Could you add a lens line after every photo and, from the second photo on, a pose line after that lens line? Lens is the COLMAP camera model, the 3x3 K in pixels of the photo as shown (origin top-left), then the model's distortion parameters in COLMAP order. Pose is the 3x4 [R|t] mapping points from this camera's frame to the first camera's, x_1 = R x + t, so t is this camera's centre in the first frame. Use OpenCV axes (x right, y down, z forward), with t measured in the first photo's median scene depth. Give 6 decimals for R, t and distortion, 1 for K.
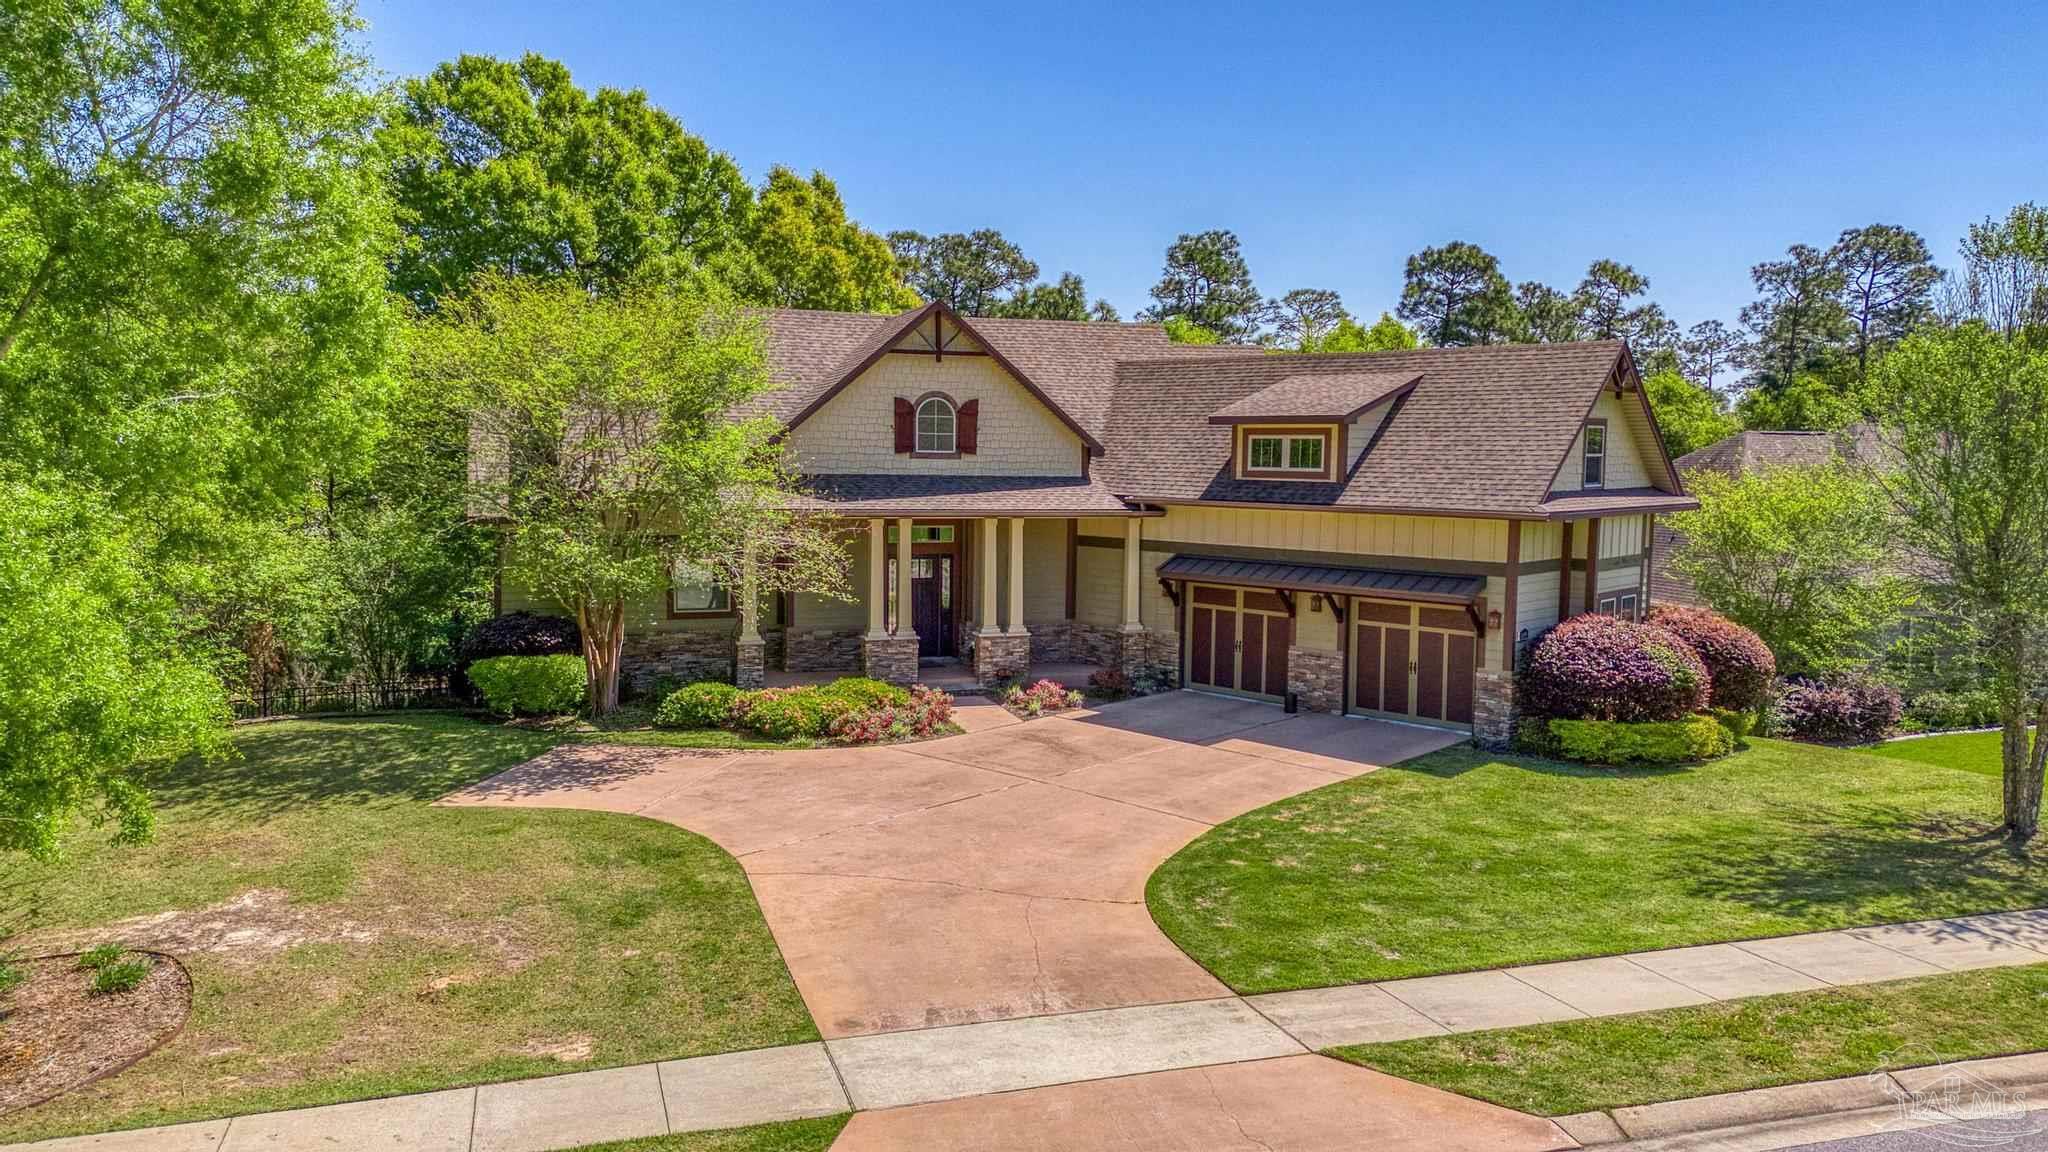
lens RADIAL K [[1491.8, 0, 1024.0], [0, 1491.8, 576.0], [0, 0, 1]] dist [0.104737, -0.089397]
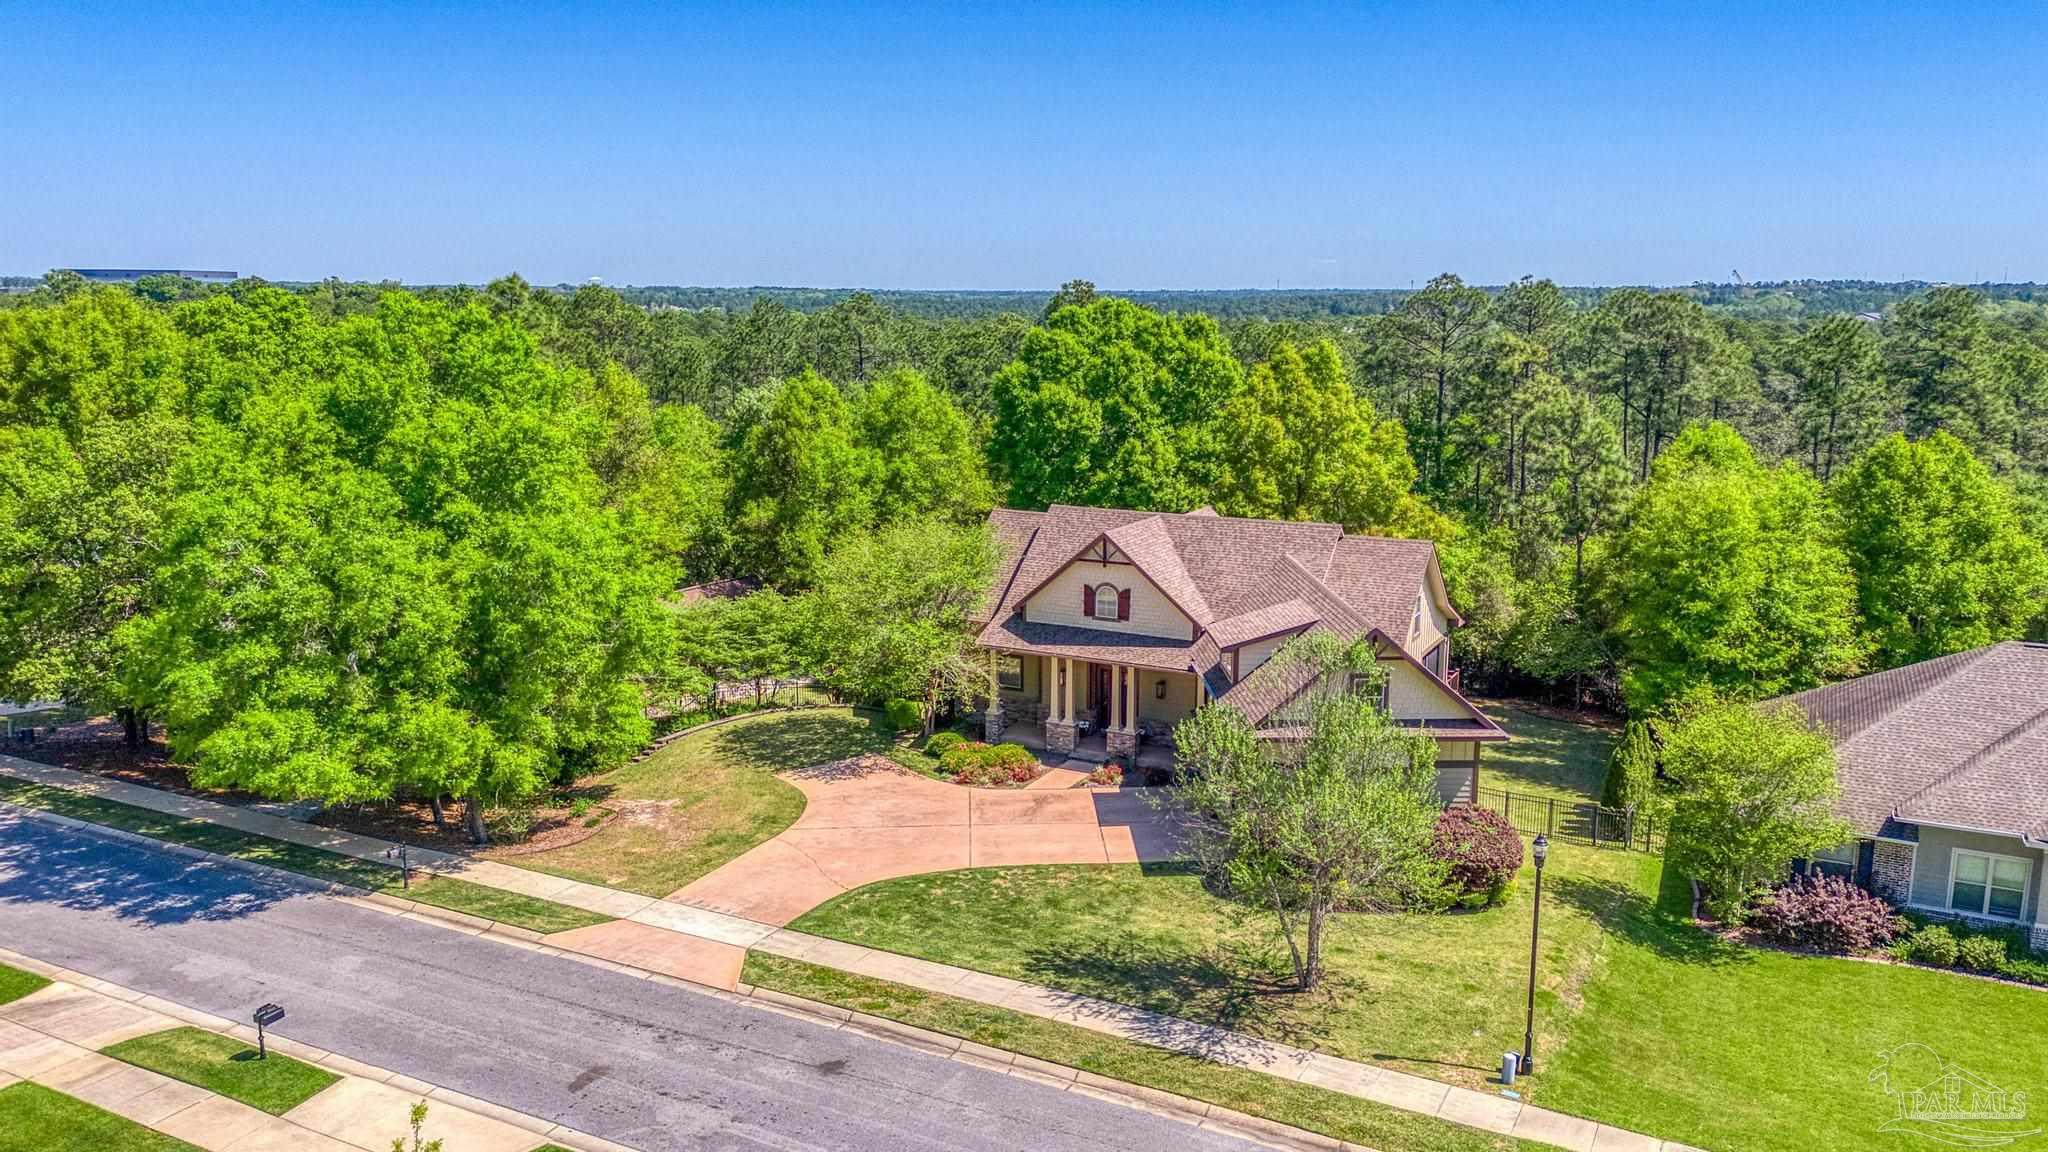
lens RADIAL K [[1491.8, 0, 1024.0], [0, 1491.8, 576.0], [0, 0, 1]] dist [0.104737, -0.089397]
pose [[0.703643, 0.120153, -0.700322, 1.171669], [-0.056594, 0.991945, 0.113324, -0.350681], [0.708297, -0.040106, 0.704775, -0.293545]]
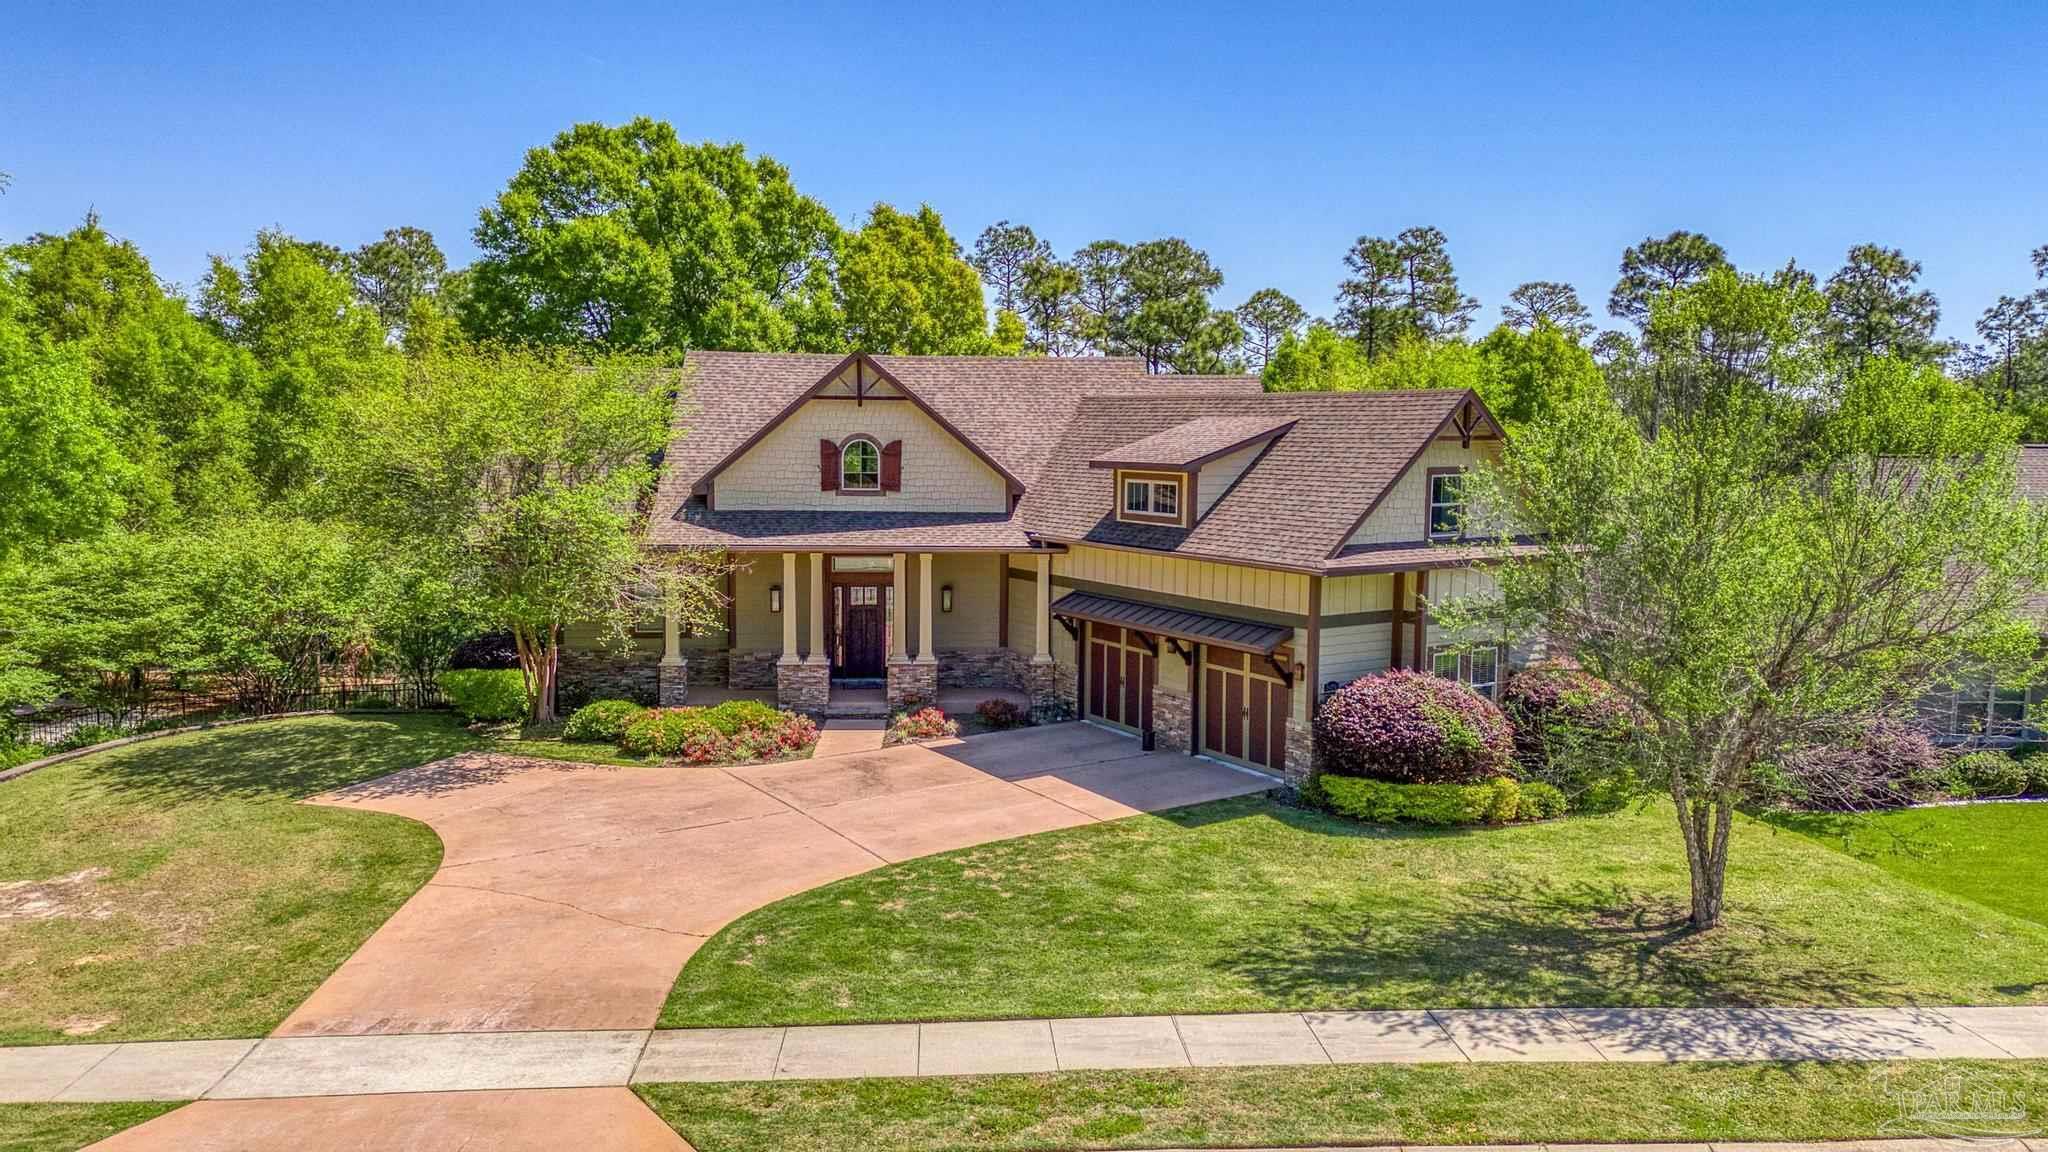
lens RADIAL K [[1490.3, 0, 1024.0], [0, 1490.3, 576.0], [0, 0, 1]] dist [0.097353, -0.096269]
pose [[0.968694, 0.020977, -0.247371, 0.354264], [-0.018018, 0.999737, 0.014218, -0.042371], [0.247604, -0.009316, 0.968816, -0.011855]]
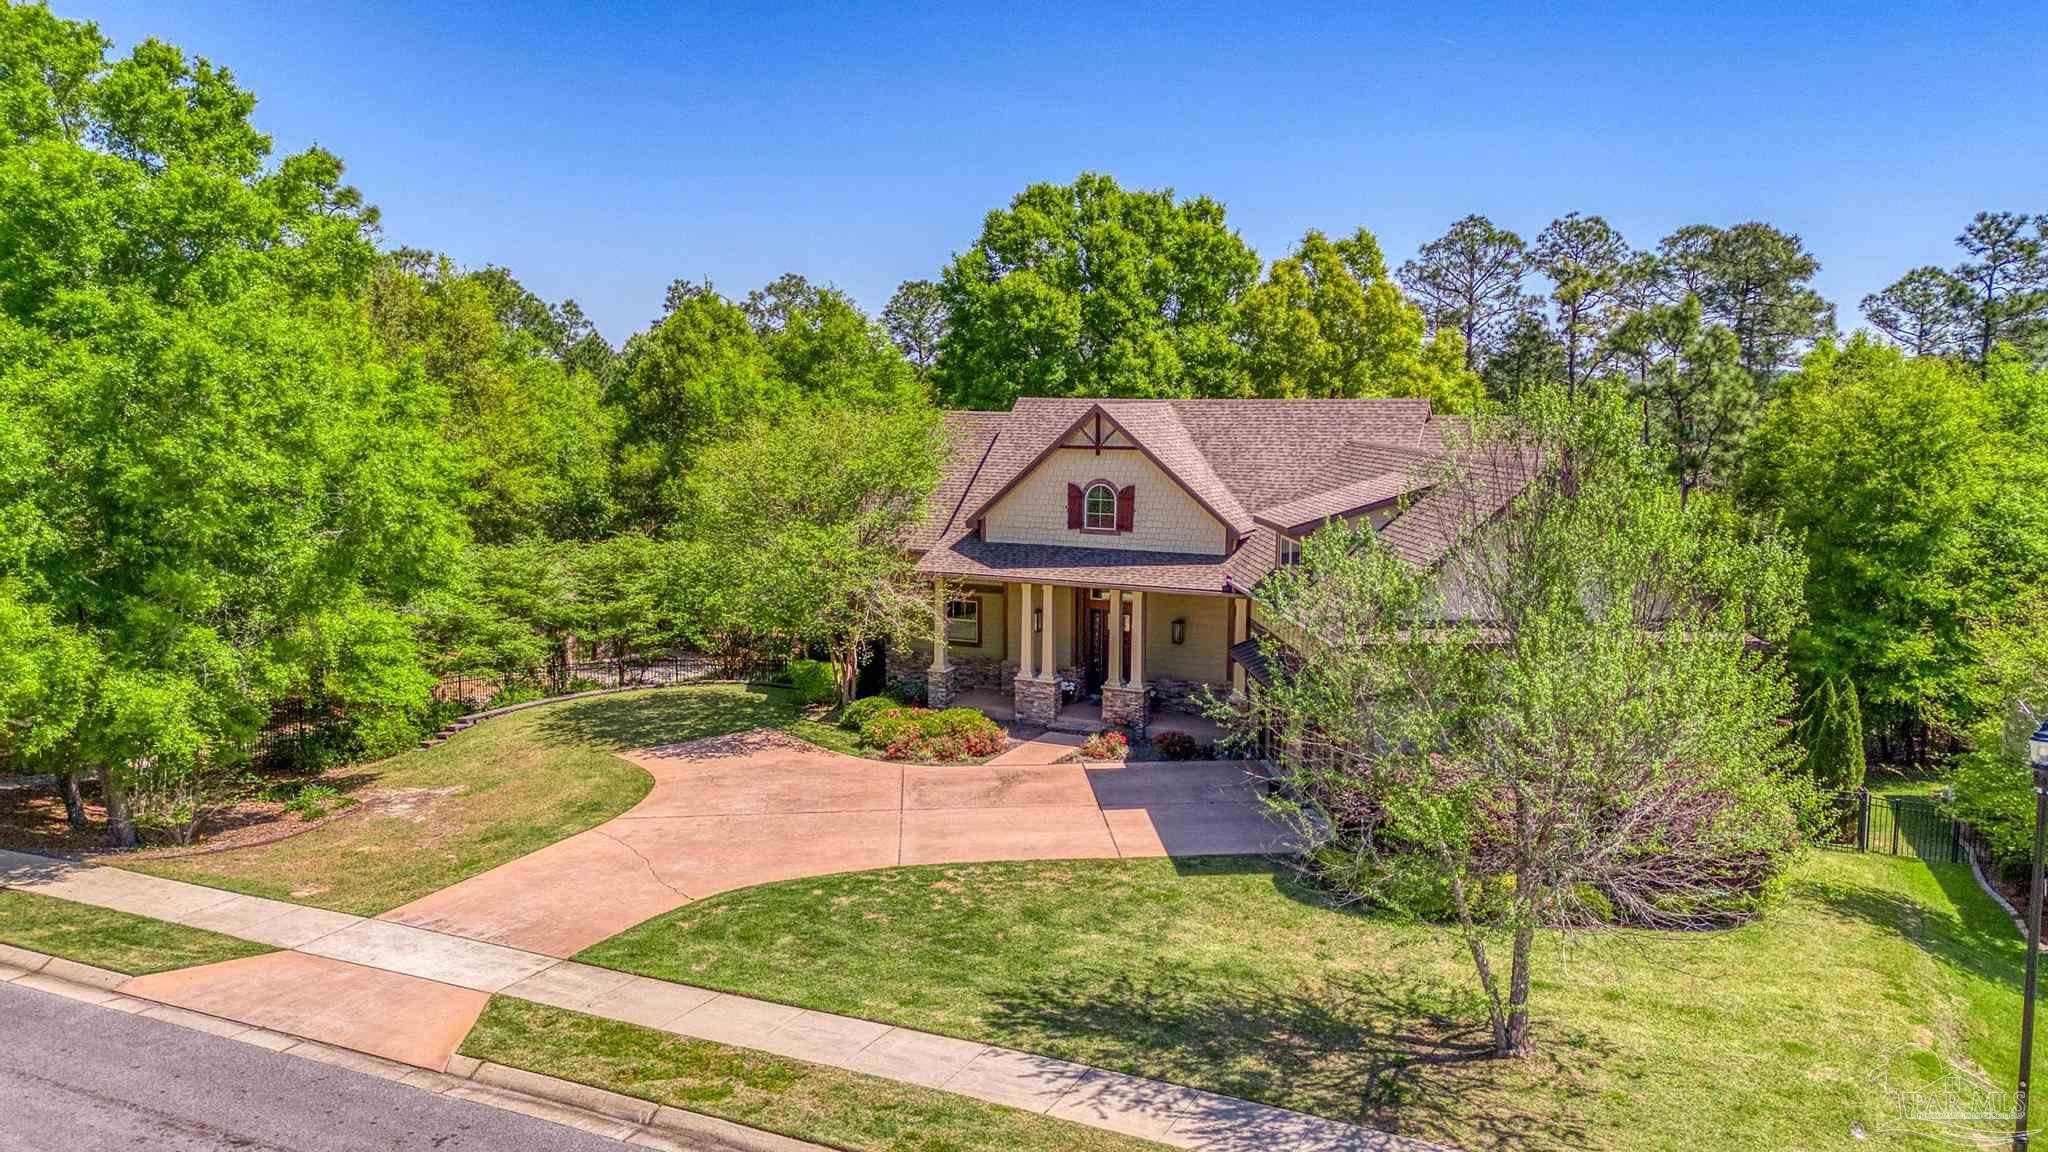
lens RADIAL K [[1485.5, 0, 1024.0], [0, 1485.5, 576.0], [0, 0, 1]] dist [0.082819, -0.039012]
pose [[0.726125, 0.078128, -0.683110, 0.785204], [-0.056443, 0.996943, 0.054024, -0.117273], [0.685242, -0.000672, 0.728315, 0.101065]]
